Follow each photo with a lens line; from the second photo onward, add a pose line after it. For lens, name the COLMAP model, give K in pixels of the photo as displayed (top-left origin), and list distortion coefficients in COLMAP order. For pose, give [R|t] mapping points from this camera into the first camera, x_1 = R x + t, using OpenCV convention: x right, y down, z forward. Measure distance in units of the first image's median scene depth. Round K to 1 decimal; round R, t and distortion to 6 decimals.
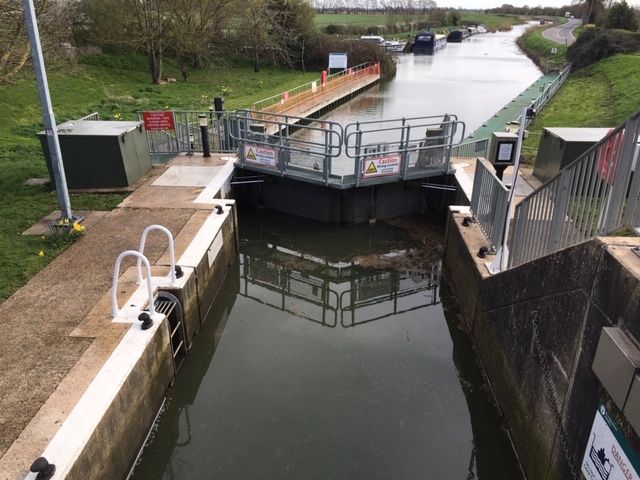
lens RADIAL K [[527.5, 0, 320.2], [0, 527.5, 182.0], [0, 0, 1]] dist [0.096635, -0.160881]
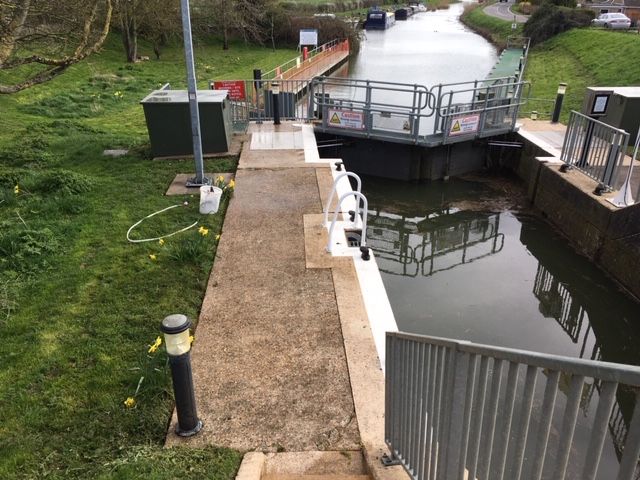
lens RADIAL K [[527.5, 0, 320.2], [0, 527.5, 182.0], [0, 0, 1]] dist [0.096635, -0.160881]
pose [[0.993222, -0.038241, 0.109765, -0.272470], [0.034289, 0.998702, 0.037665, 0.032459], [-0.111063, -0.033646, 0.993244, -0.048687]]
